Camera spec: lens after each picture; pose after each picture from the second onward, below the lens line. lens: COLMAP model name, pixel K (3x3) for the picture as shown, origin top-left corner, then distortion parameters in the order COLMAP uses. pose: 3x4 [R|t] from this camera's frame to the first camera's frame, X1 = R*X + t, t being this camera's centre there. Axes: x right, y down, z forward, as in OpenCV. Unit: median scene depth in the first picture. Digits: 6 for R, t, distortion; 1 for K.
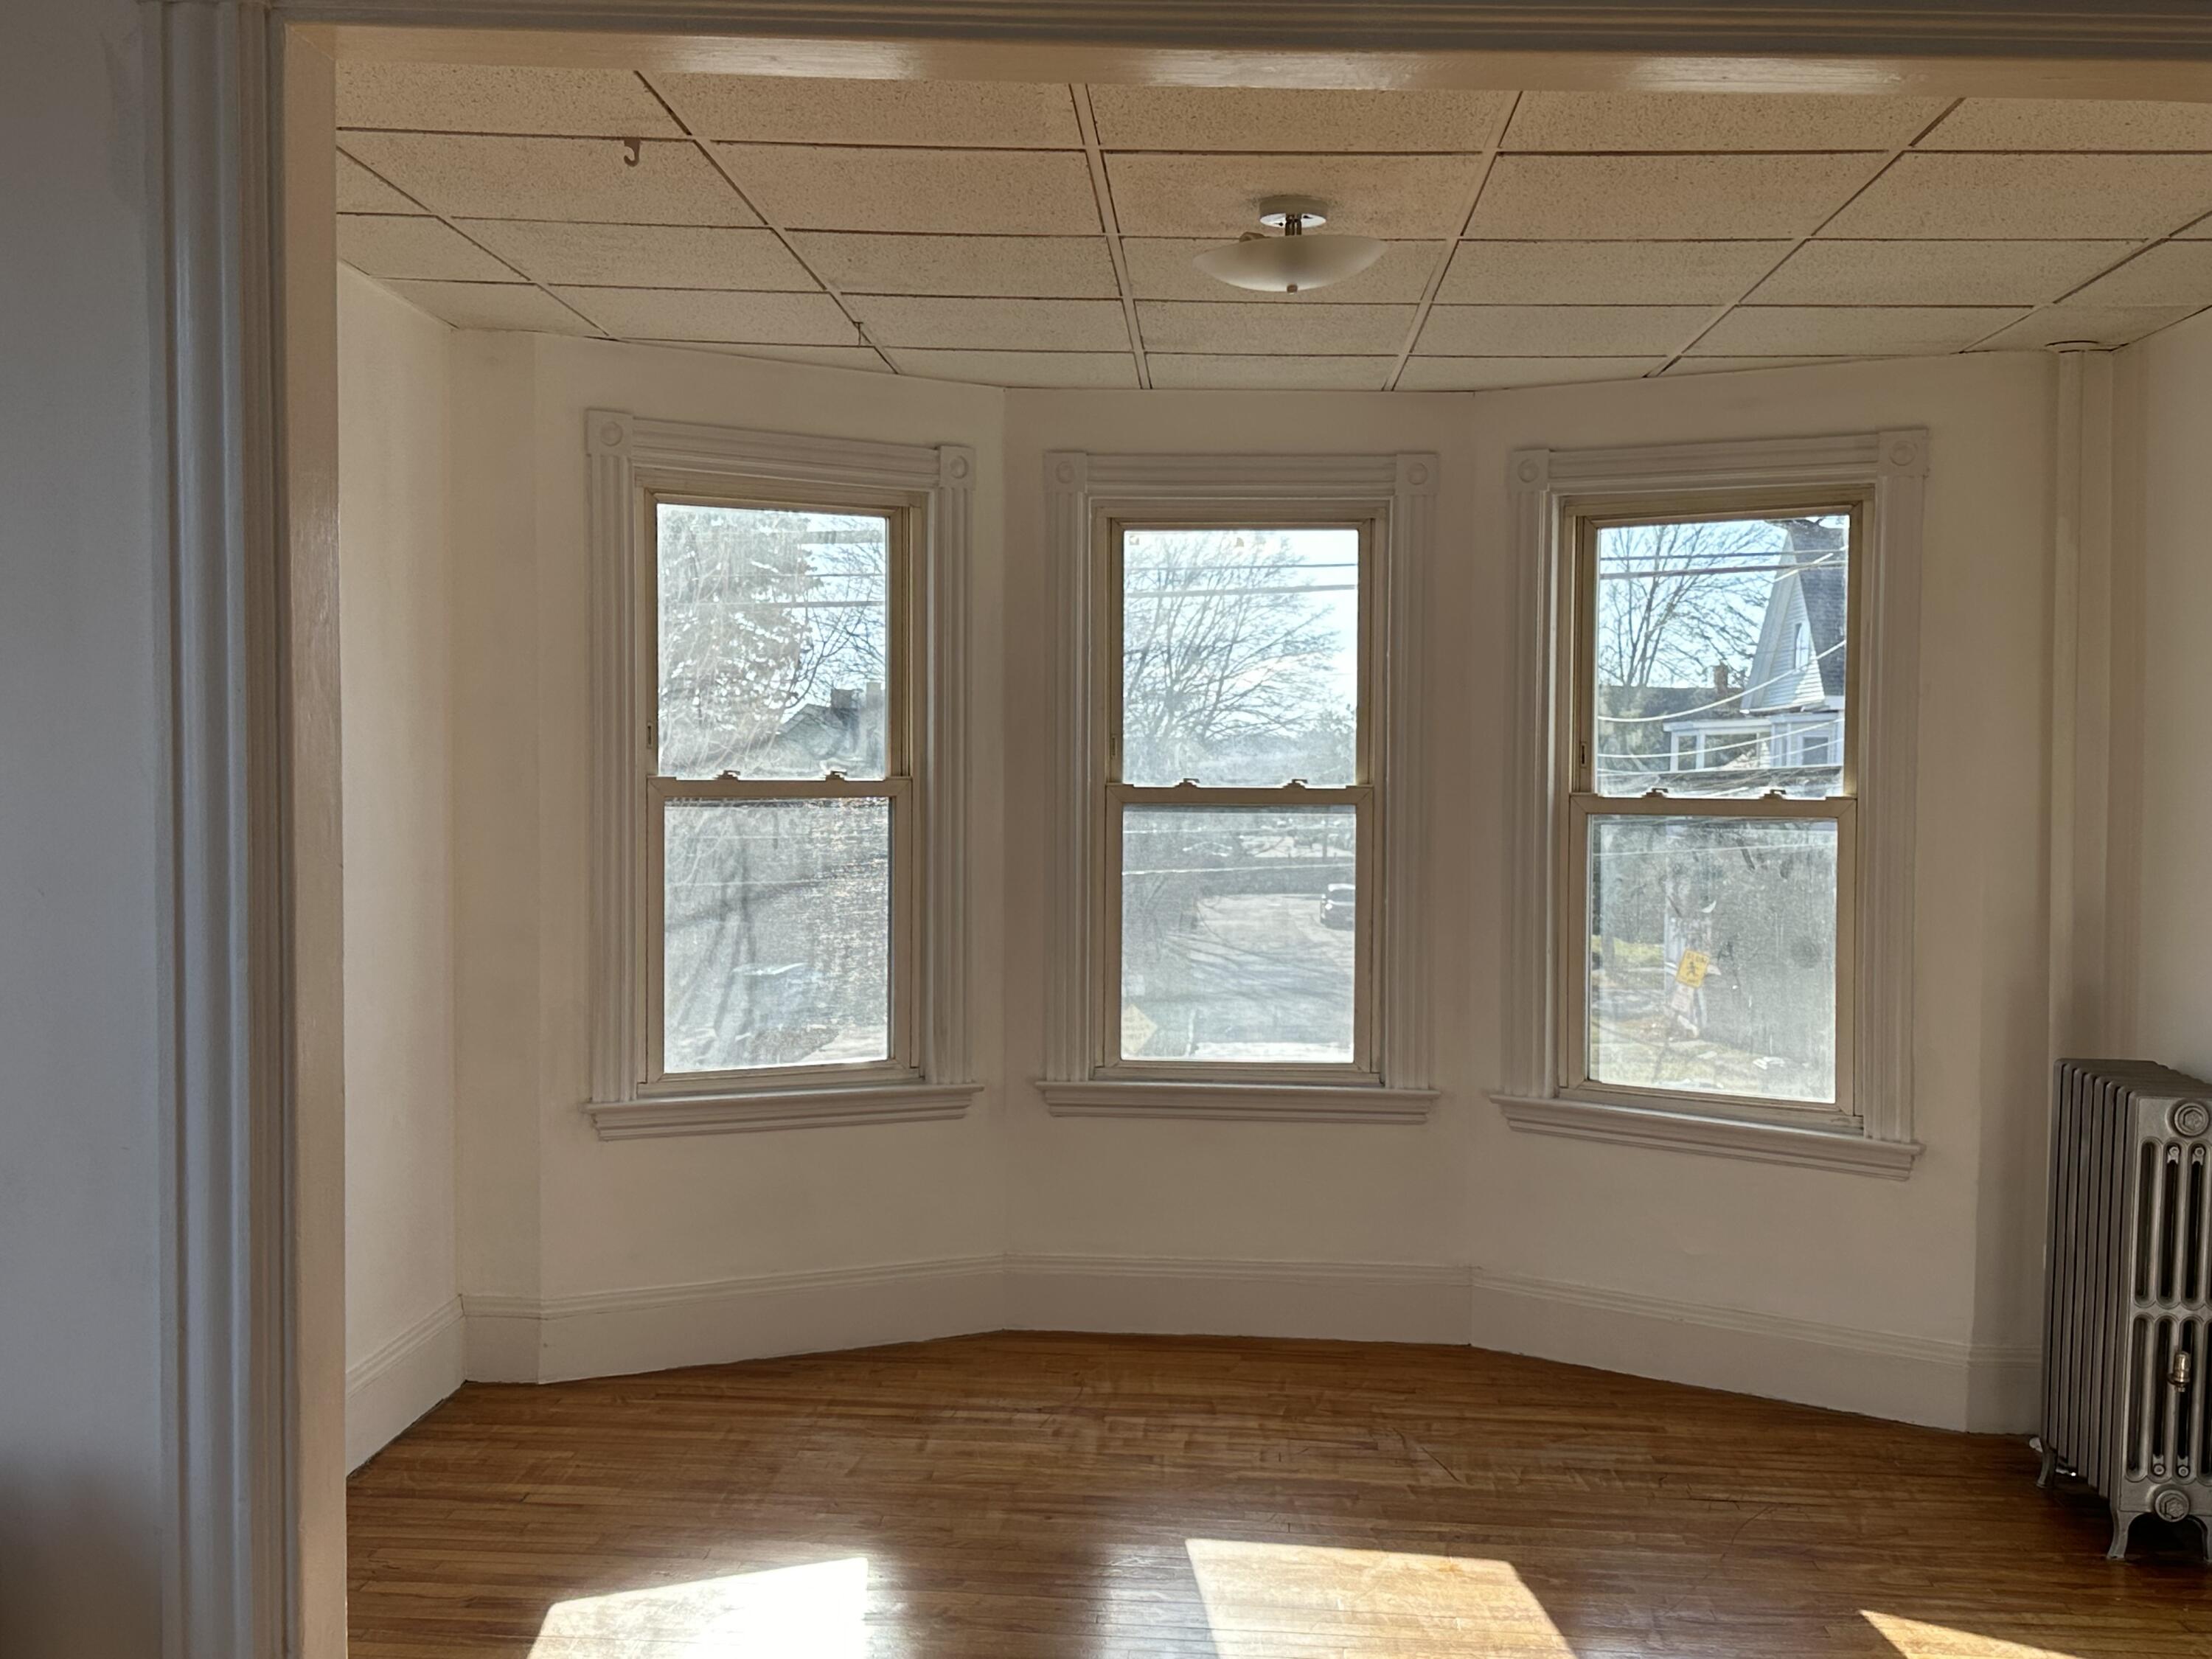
lens RADIAL K [[2412.5, 0, 1109.1], [0, 2412.5, 849.1], [0, 0, 1]] dist [0.126101, 0.000000]
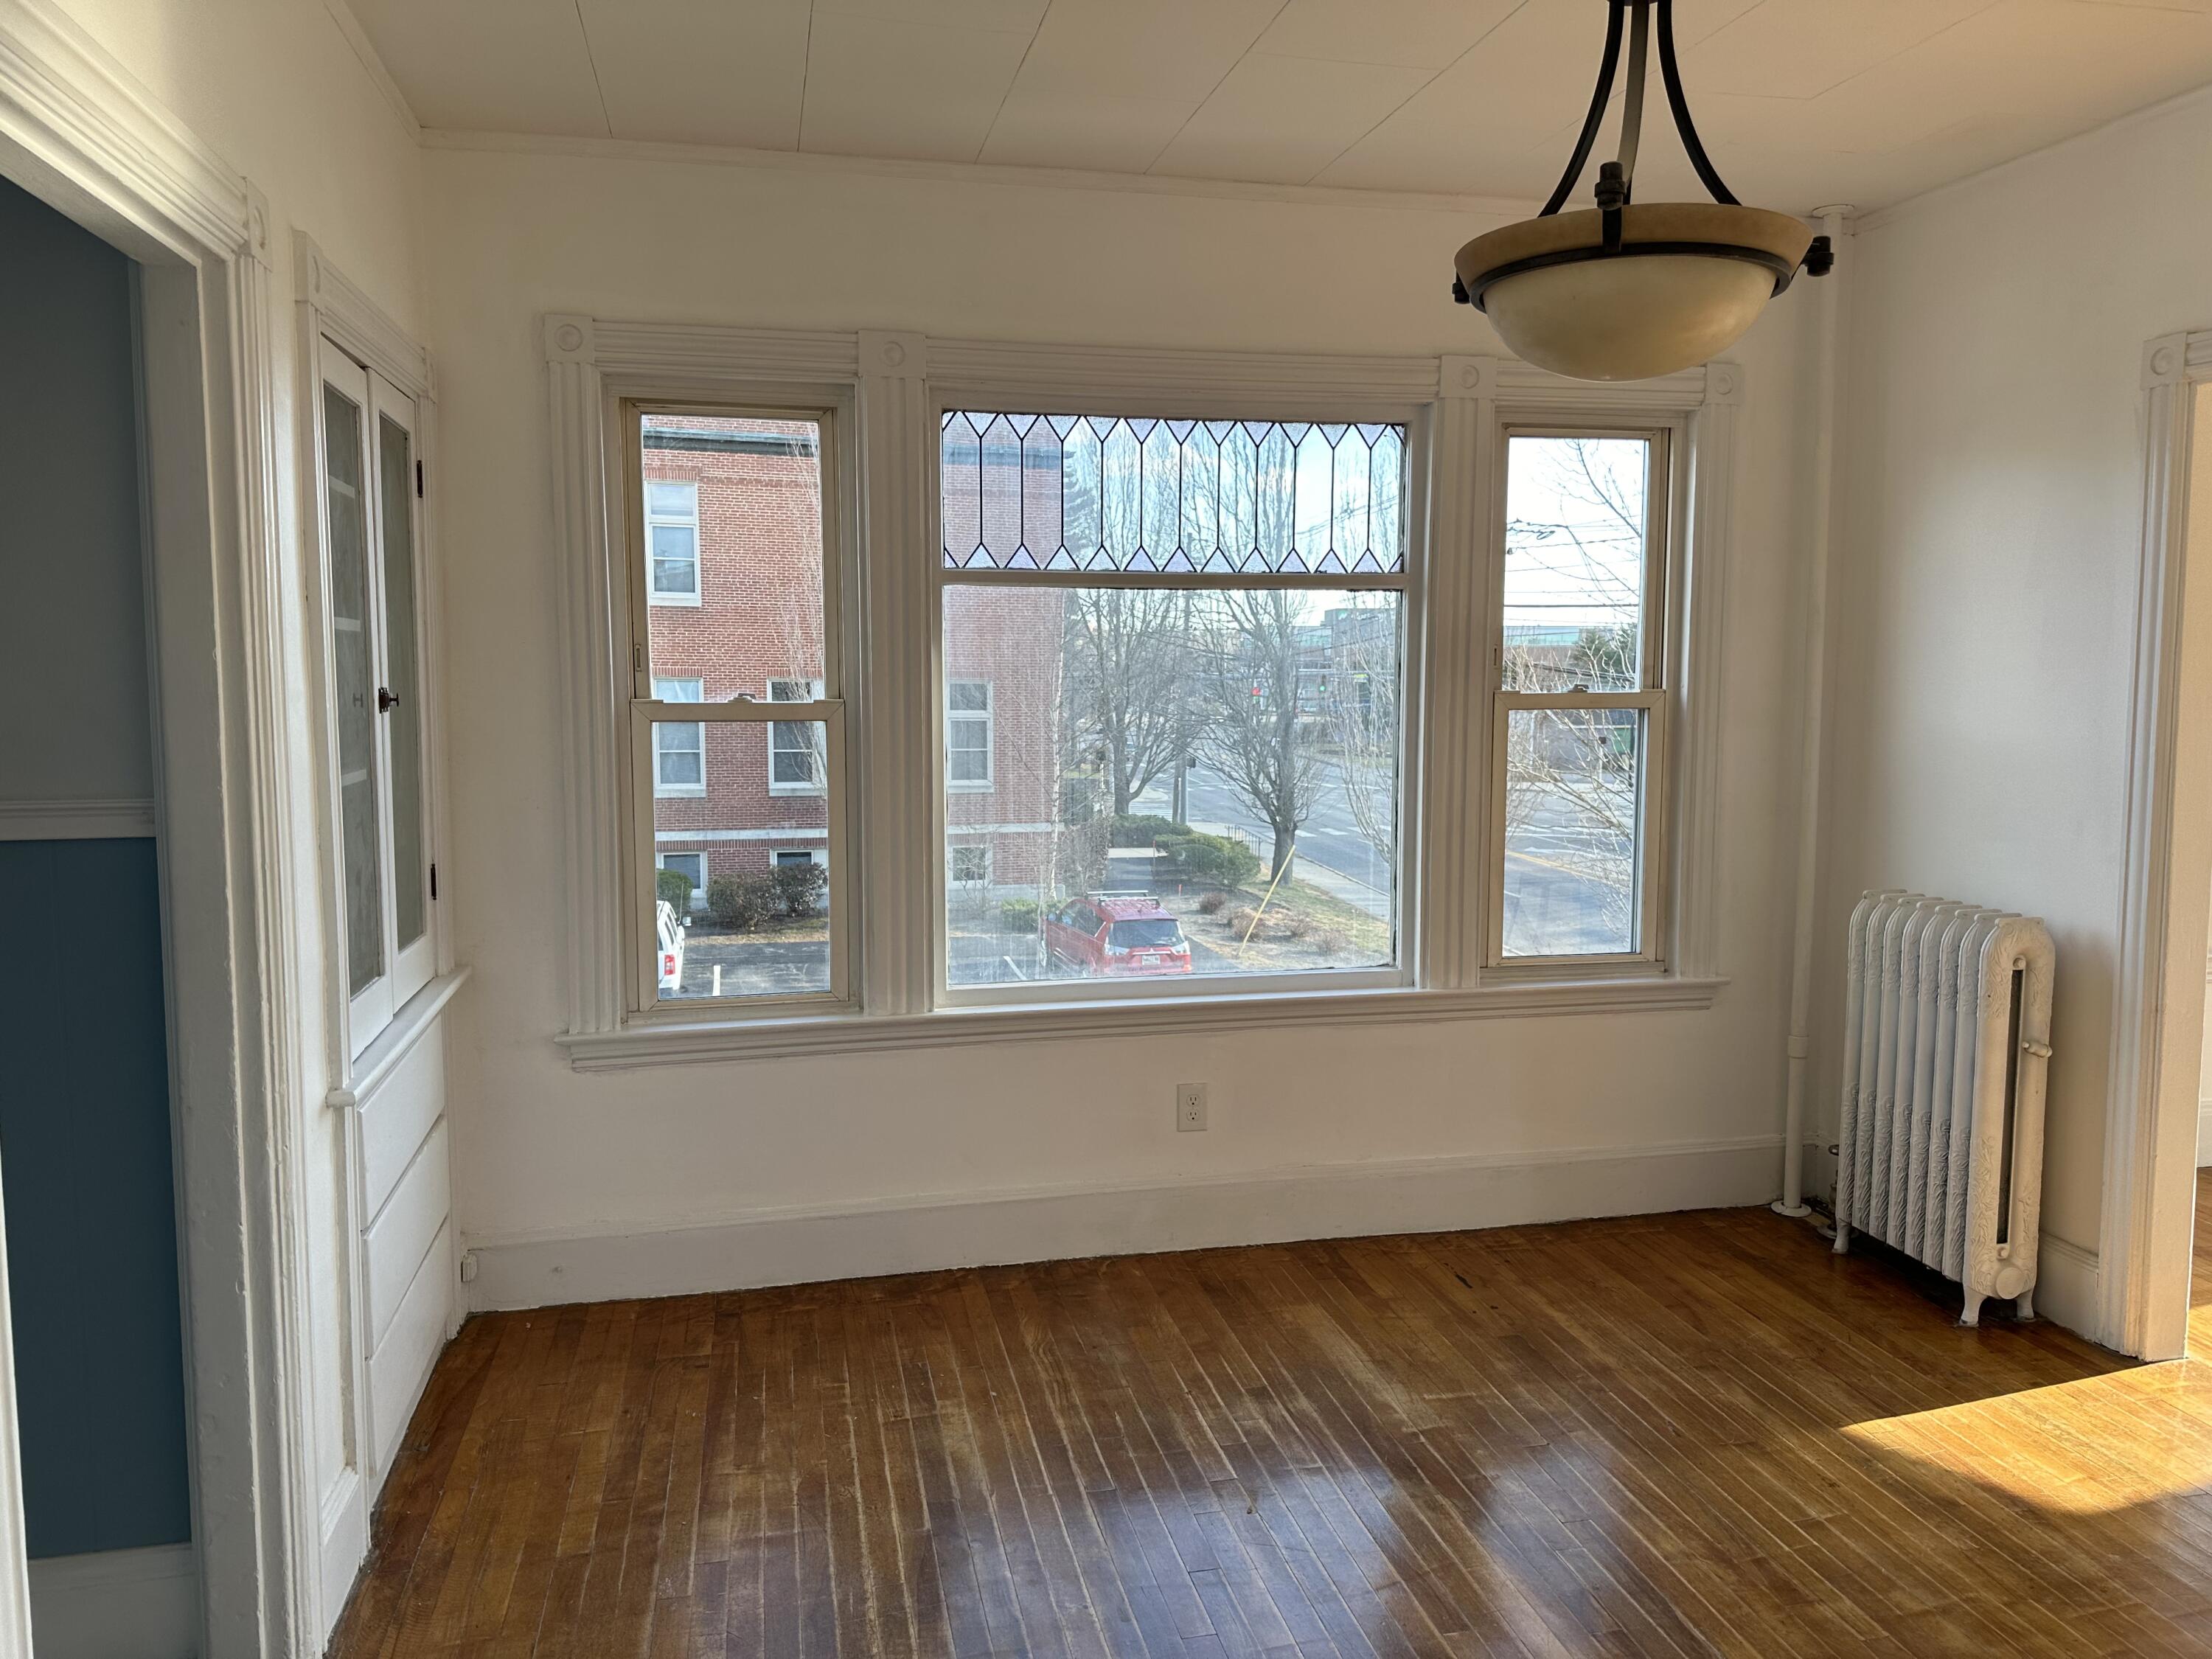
lens RADIAL K [[1564.7, 0, 1086.6], [0, 1564.7, 838.2], [0, 0, 1]] dist [0.075665, -0.067763]
pose [[0.261249, 0.082280, -0.961758, 0.329211], [-0.030526, 0.996566, 0.076966, 0.015390], [0.964789, 0.009251, 0.262864, -0.179939]]
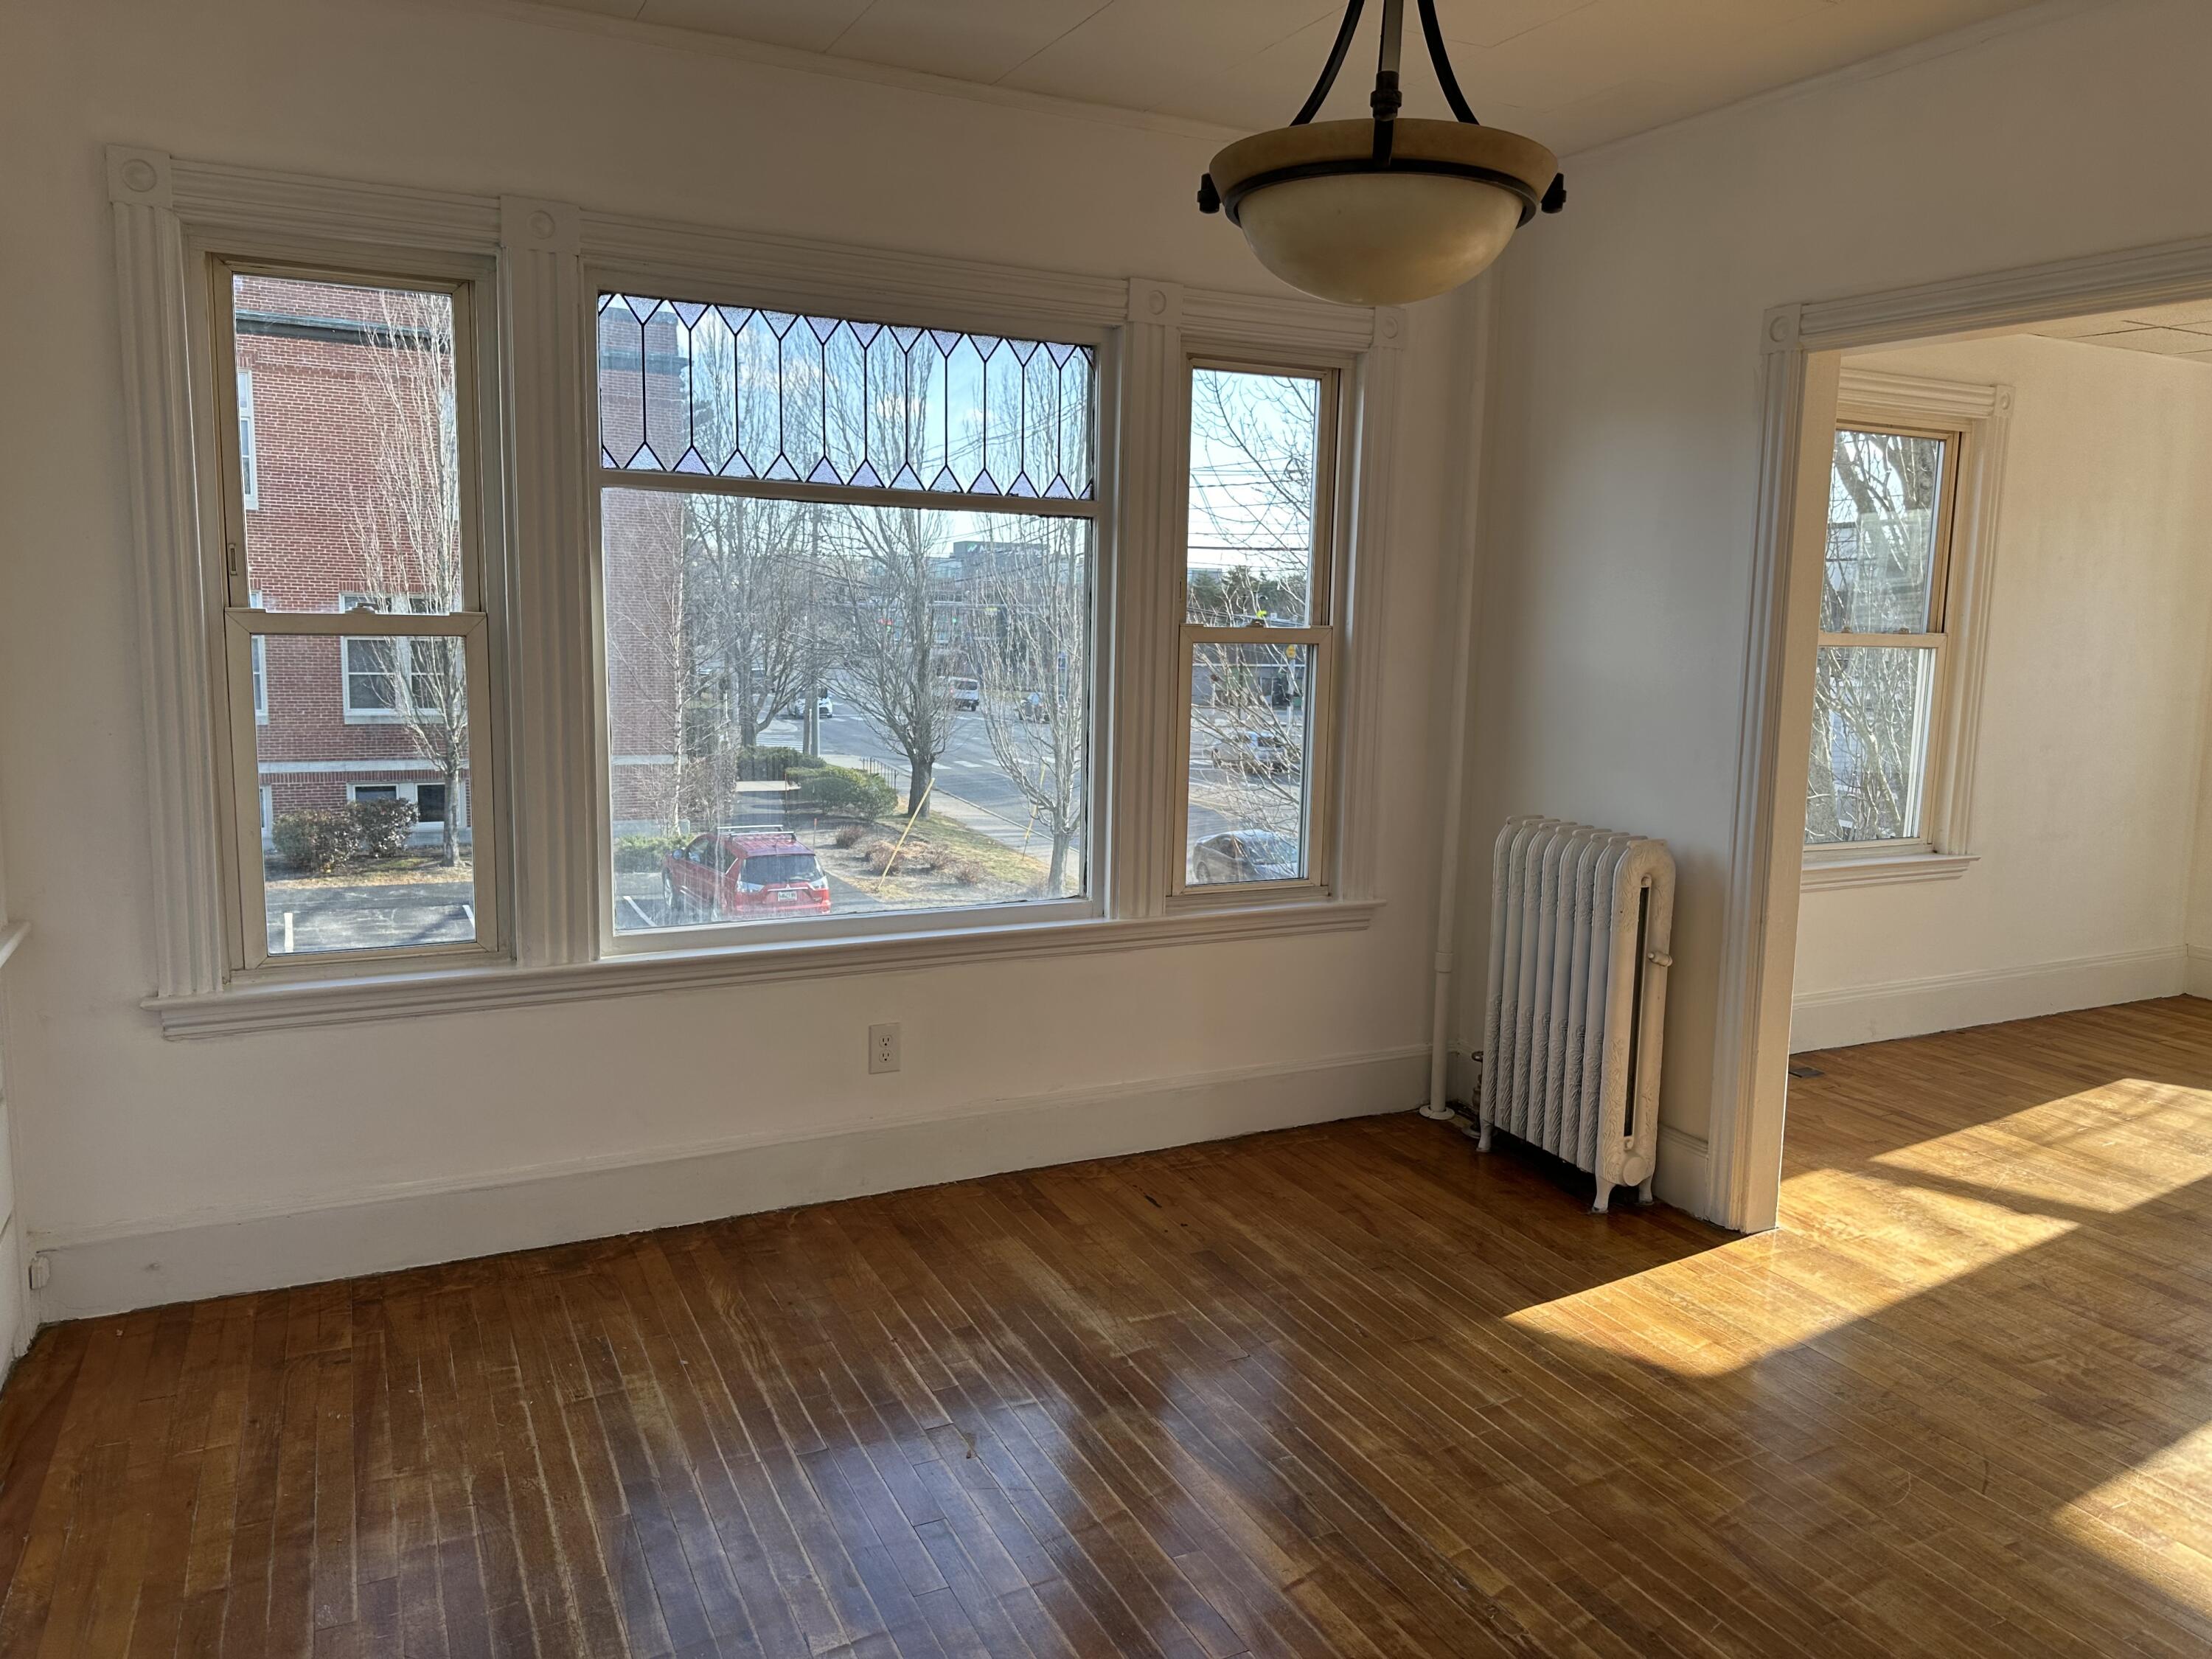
lens RADIAL K [[1564.7, 0, 1096.9], [0, 1564.7, 842.9], [0, 0, 1]] dist [0.075665, -0.067763]
pose [[0.485120, 0.121209, -0.866006, 0.299958], [-0.045520, 0.992504, 0.113415, 0.018432], [0.873262, -0.015599, 0.487002, -0.197356]]
